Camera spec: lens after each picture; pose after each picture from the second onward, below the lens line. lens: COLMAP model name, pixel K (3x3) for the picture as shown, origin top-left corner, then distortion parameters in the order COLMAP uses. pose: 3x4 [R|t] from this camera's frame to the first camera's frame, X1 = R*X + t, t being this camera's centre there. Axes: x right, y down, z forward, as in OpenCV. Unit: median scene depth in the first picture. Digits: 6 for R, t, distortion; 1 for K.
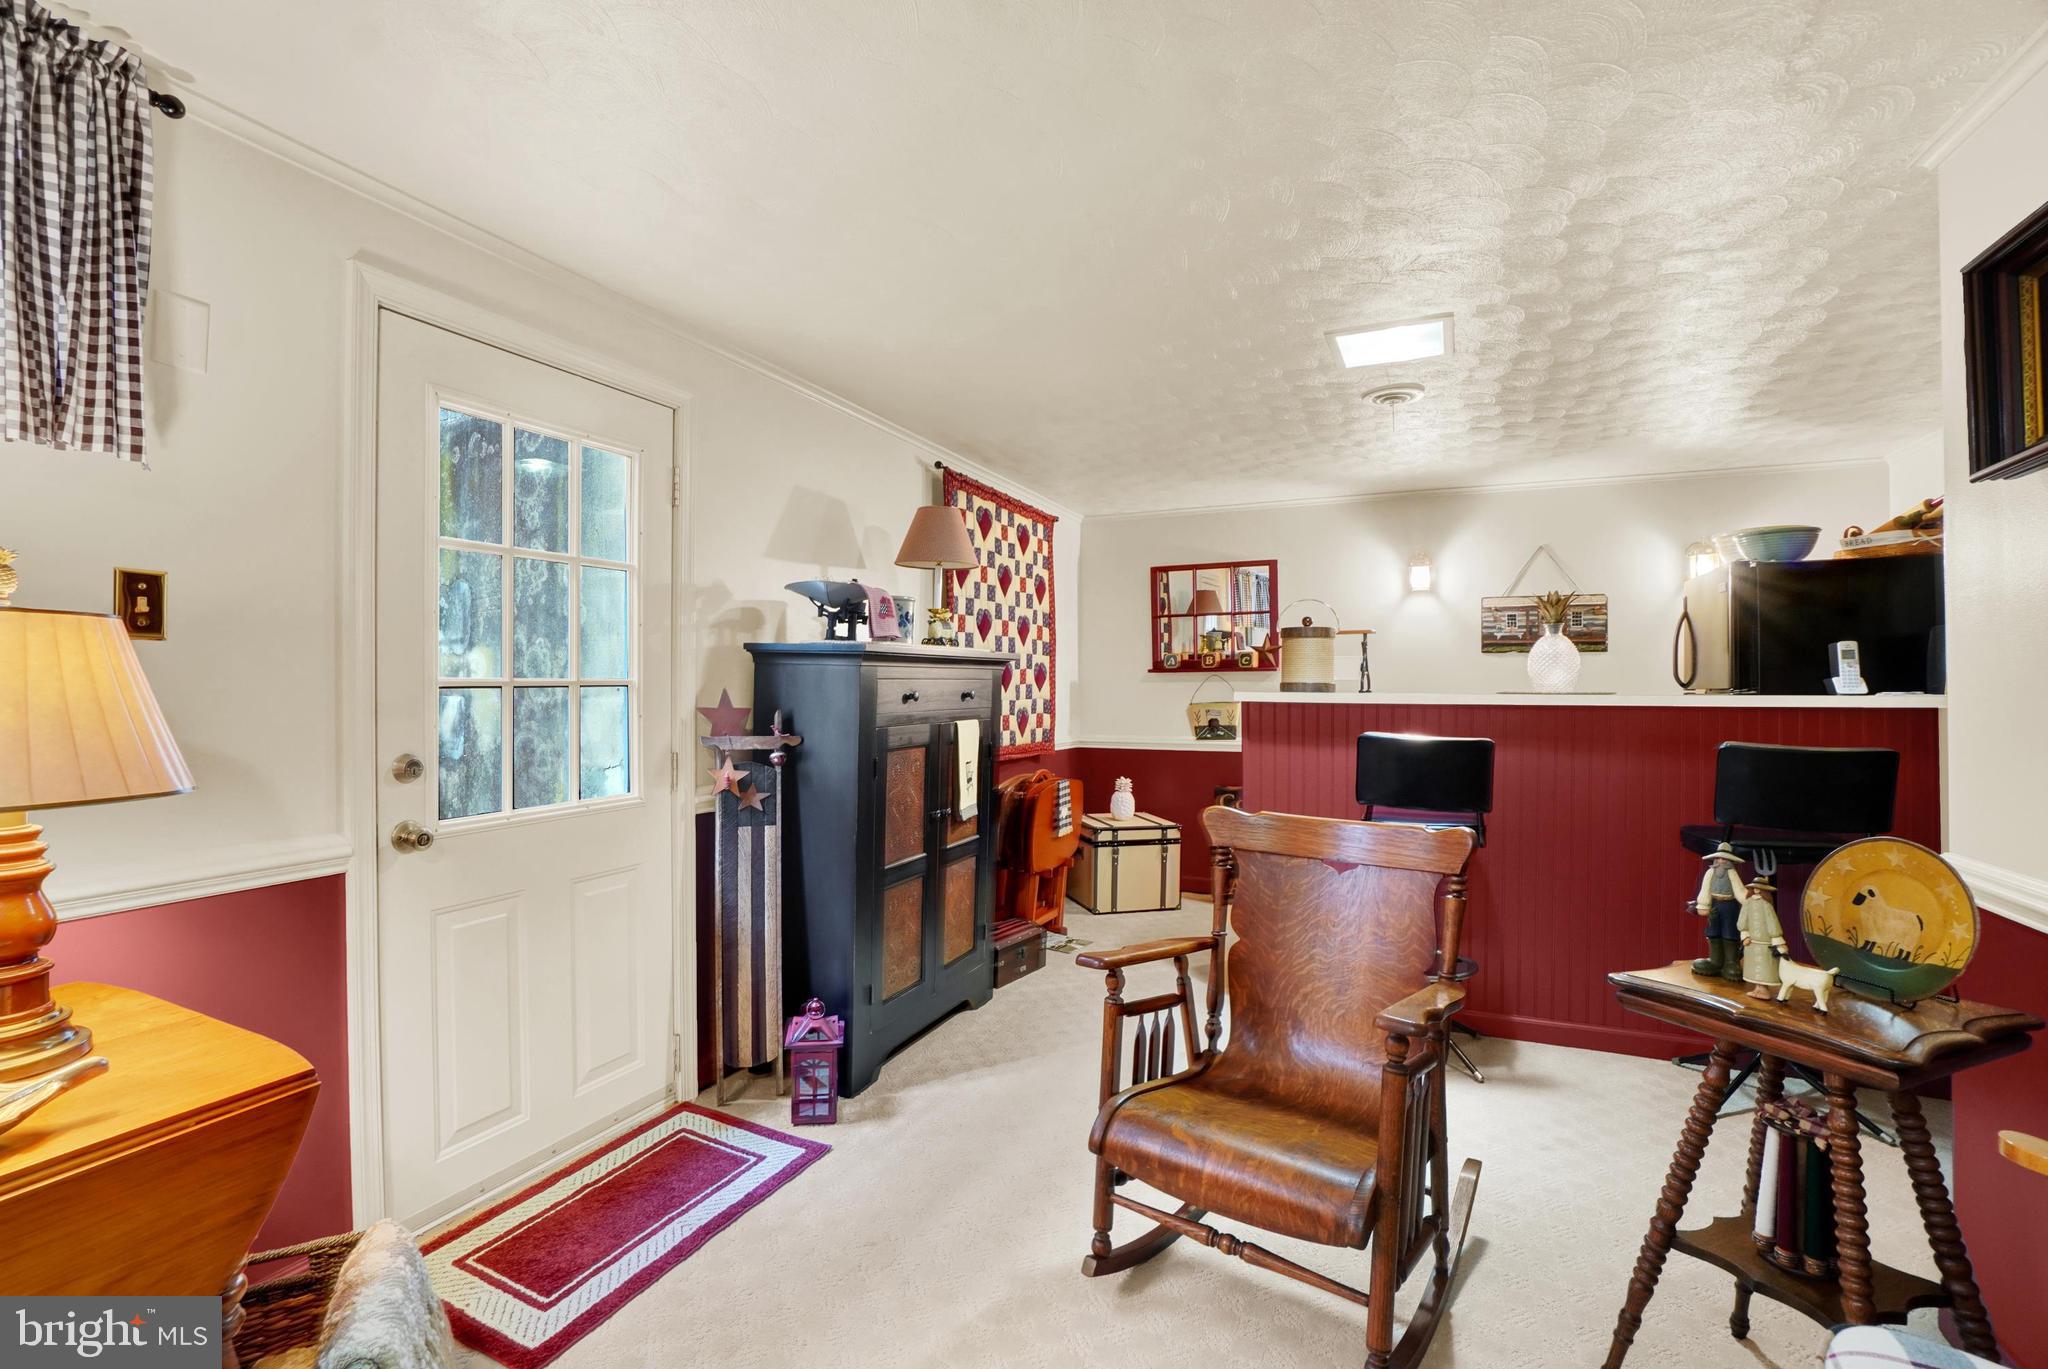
lens RADIAL K [[922.2, 0, 1010.2], [0, 922.2, 681.9], [0, 0, 1]] dist [-0.062511, 0.019233]
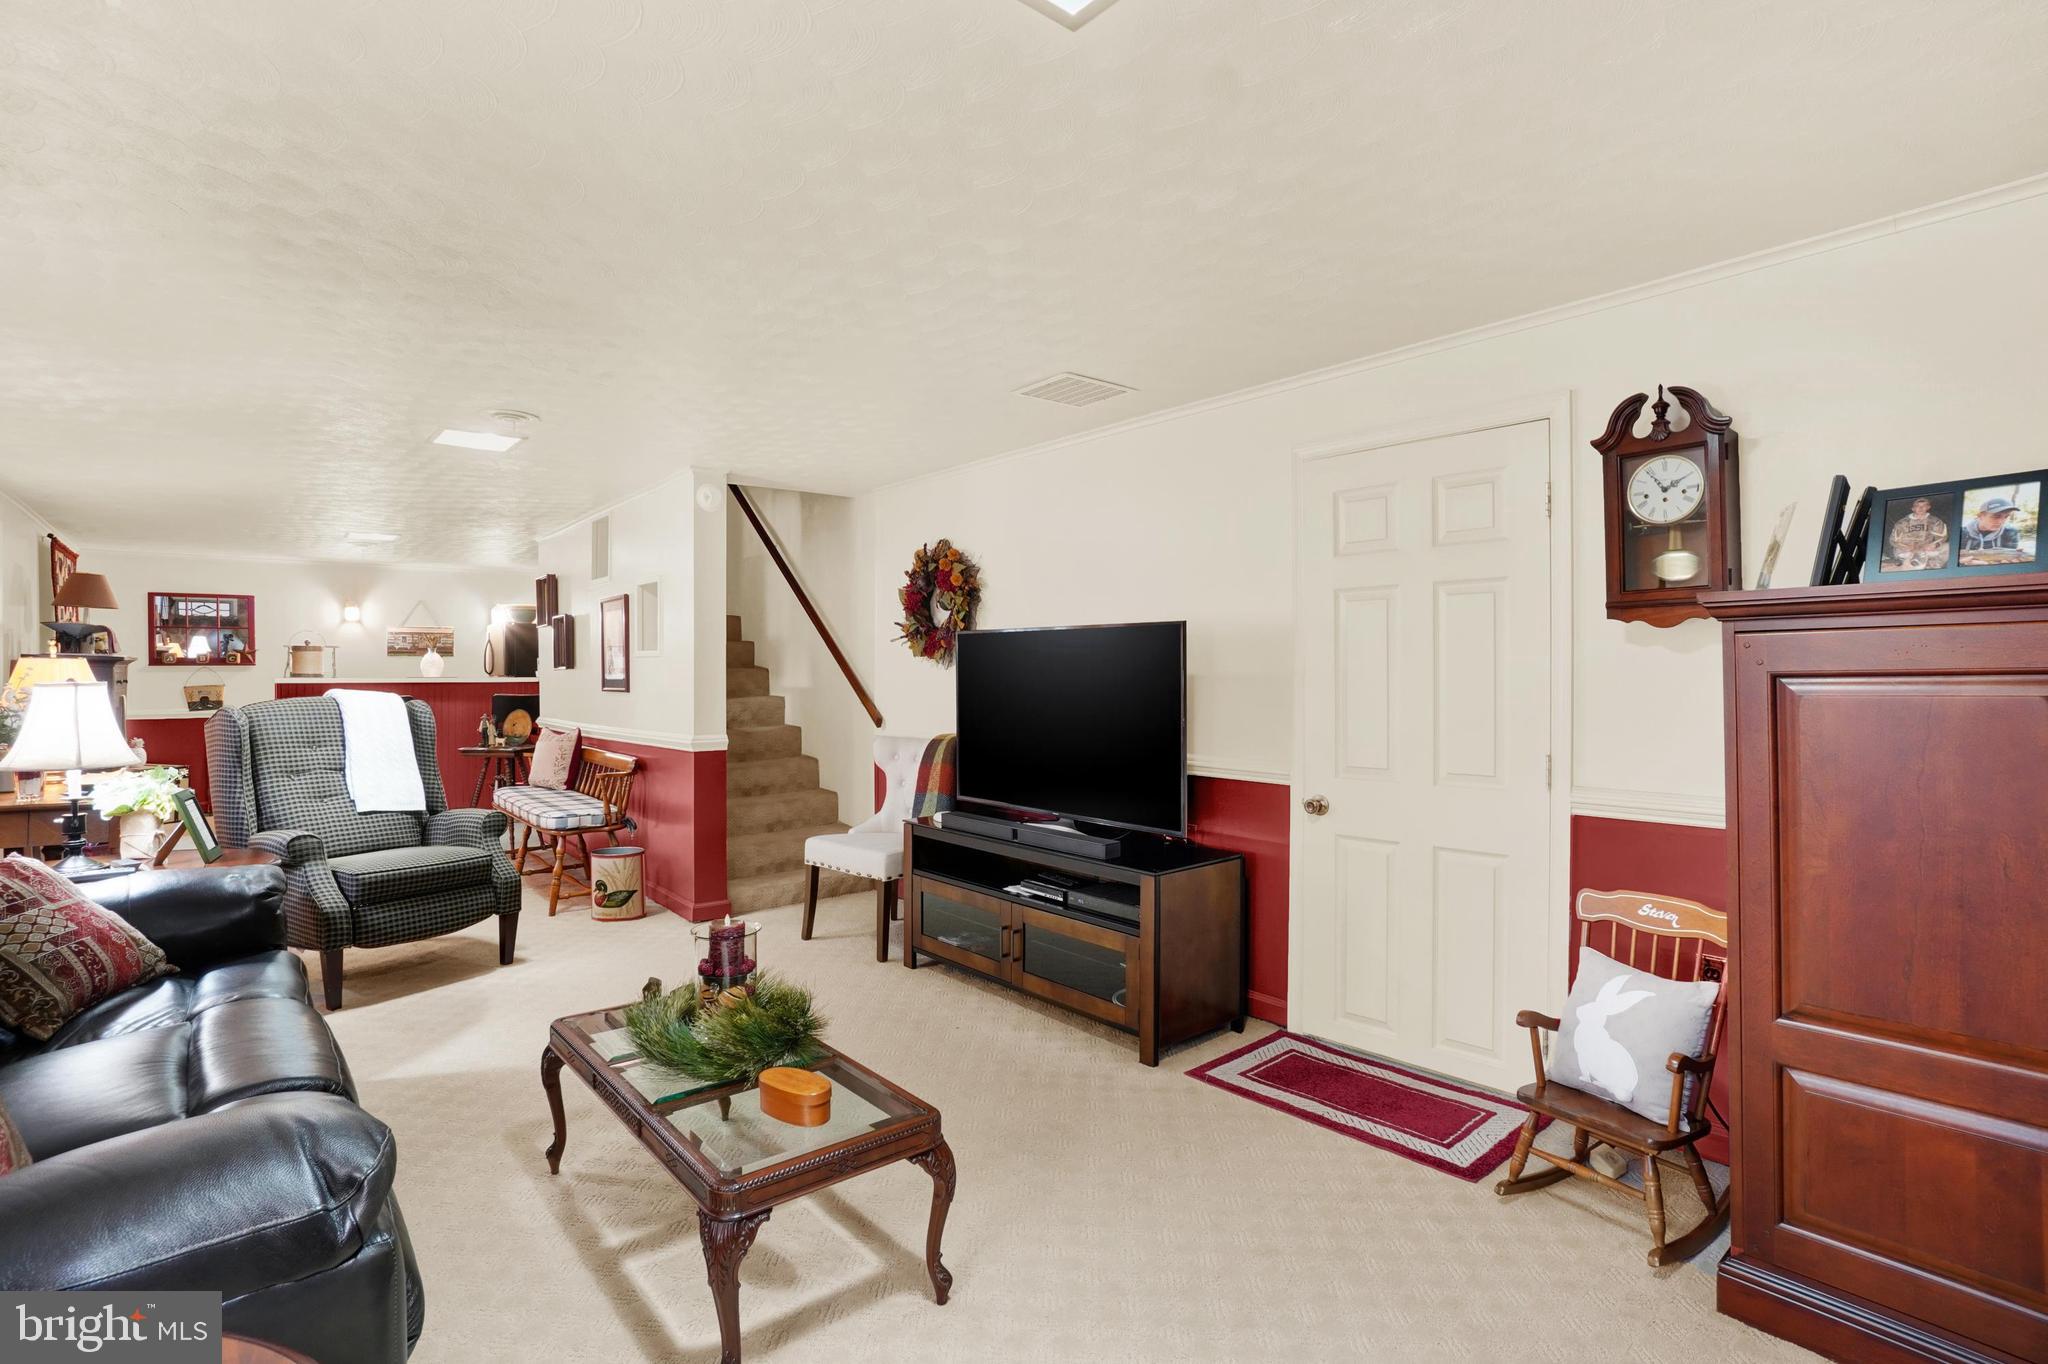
lens RADIAL K [[974.1, 0, 1024.0], [0, 974.1, 682.0], [0, 0, 1]] dist [-0.035211, 0.001286]
pose [[0.431693, -0.014649, 0.901902, -0.856884], [-0.000783, 0.999862, 0.016615, -0.015781], [-0.902020, -0.007879, 0.431622, -1.272579]]
